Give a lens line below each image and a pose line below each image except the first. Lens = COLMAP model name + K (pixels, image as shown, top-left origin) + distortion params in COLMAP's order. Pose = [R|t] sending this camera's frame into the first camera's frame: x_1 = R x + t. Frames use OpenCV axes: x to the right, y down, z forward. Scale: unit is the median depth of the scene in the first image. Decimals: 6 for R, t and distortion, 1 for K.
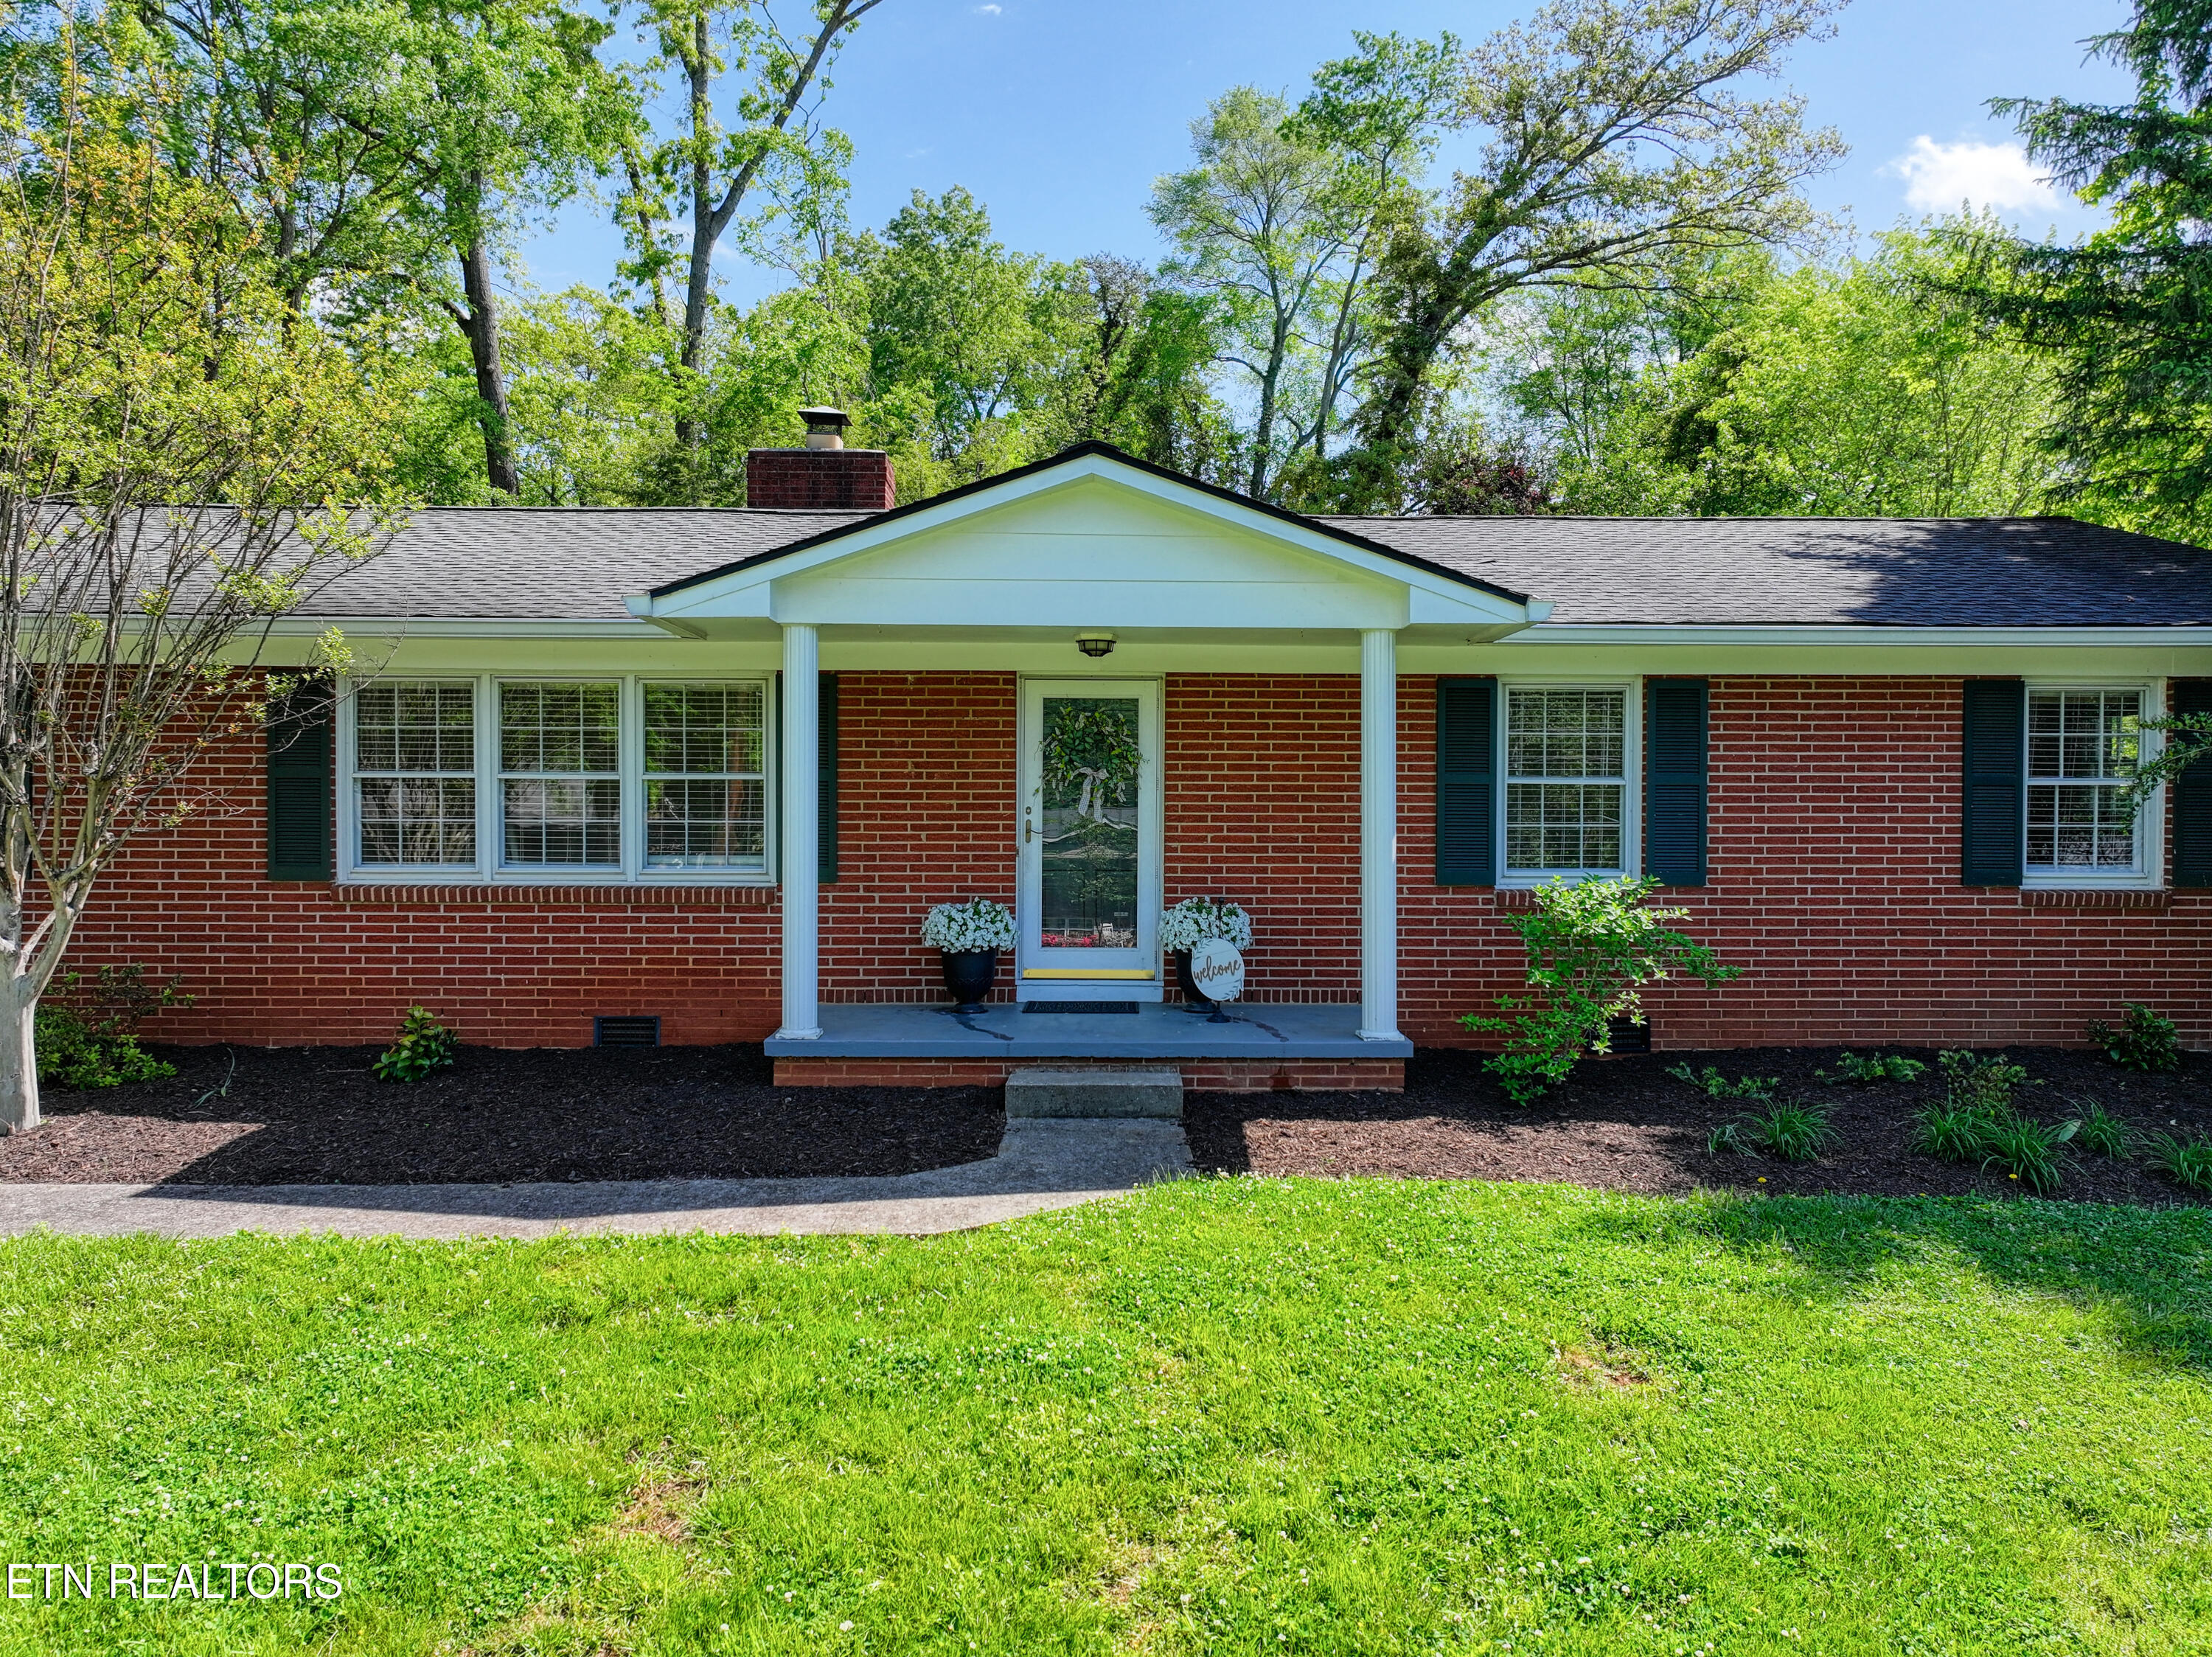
lens RADIAL K [[1556.9, 0, 1111.0], [0, 1556.9, 785.0], [0, 0, 1]] dist [0.005910, -0.000850]
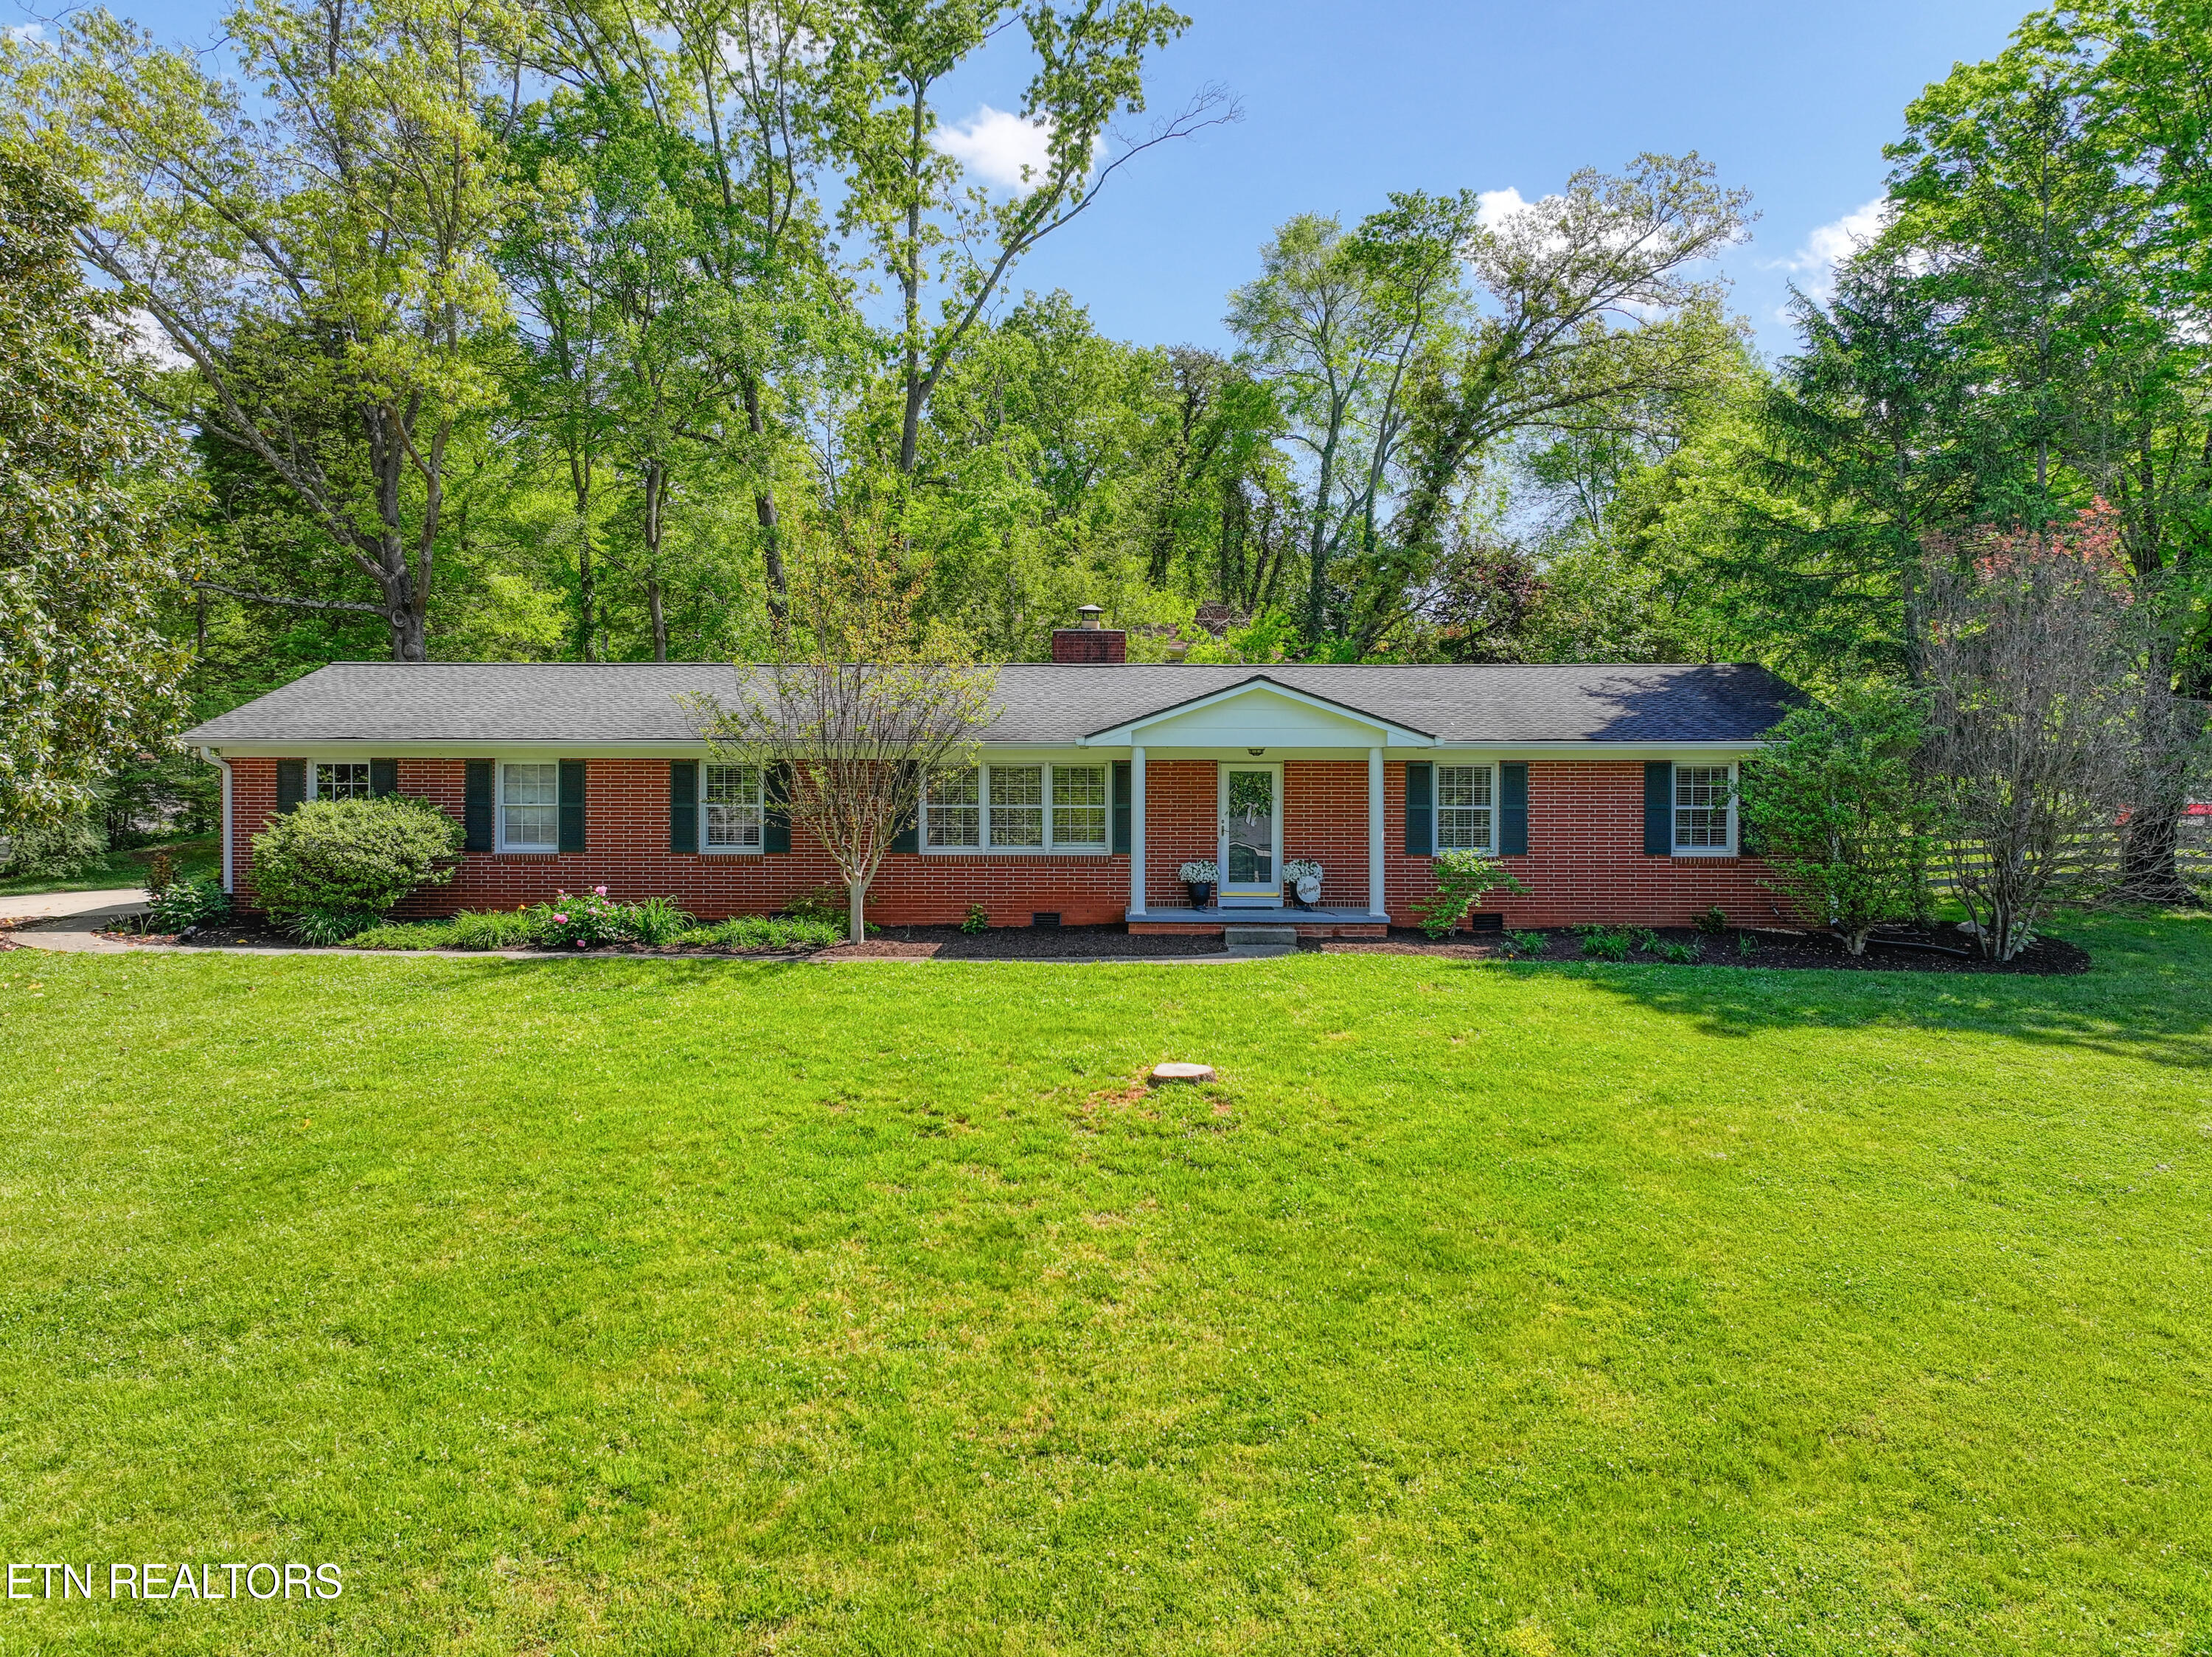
lens RADIAL K [[1549.1, 0, 1106.0], [0, 1549.1, 828.5], [0, 0, 1]] dist [-0.003012, -0.000633]
pose [[0.999226, -0.001268, -0.039326, -0.040331], [0.002209, 0.999712, 0.023890, -0.008294], [0.039284, -0.023958, 0.998941, -0.373846]]
